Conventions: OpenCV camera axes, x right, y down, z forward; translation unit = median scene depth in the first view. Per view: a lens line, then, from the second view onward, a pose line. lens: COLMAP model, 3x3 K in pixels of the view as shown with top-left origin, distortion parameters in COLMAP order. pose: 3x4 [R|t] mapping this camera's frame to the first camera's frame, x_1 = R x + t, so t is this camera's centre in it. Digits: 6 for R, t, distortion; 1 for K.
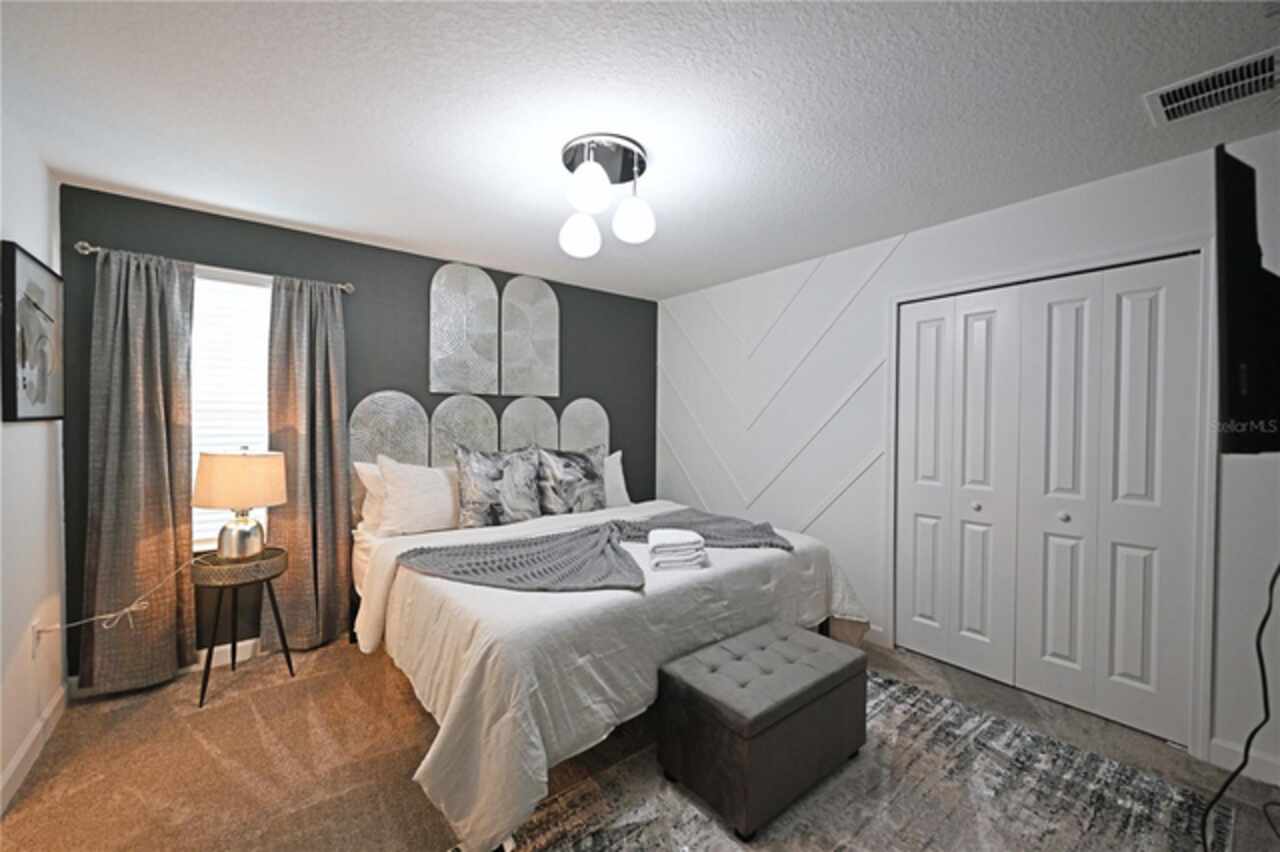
lens RADIAL K [[508.7, 0, 638.3], [0, 508.7, 428.1], [0, 0, 1]] dist [0.000822, 0.000170]
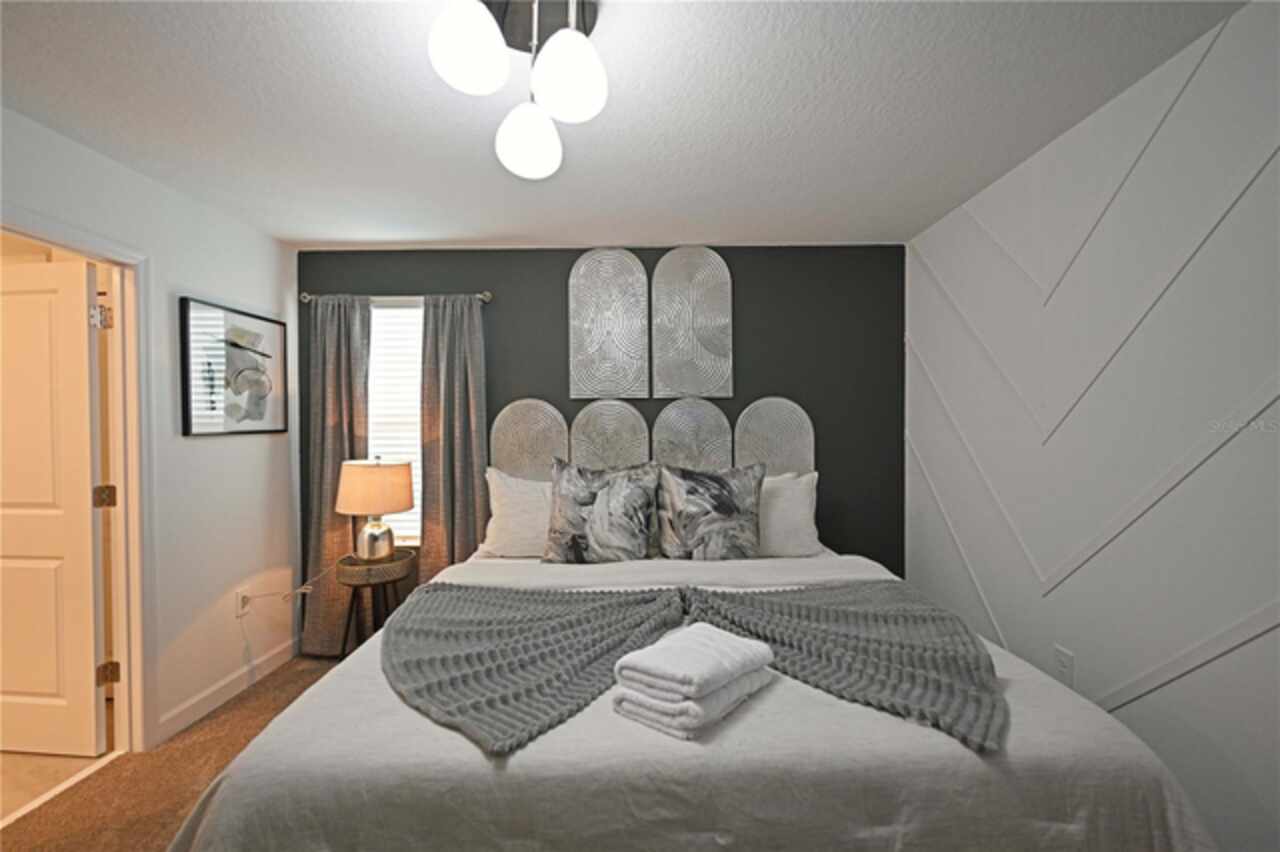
lens RADIAL K [[508.7, 0, 638.3], [0, 508.7, 428.1], [0, 0, 1]] dist [0.000822, 0.000170]
pose [[0.773525, -0.007950, -0.633716, 0.290741], [0.001794, 0.999945, -0.010354, -0.010072], [0.633763, 0.006872, 0.773496, 0.439824]]
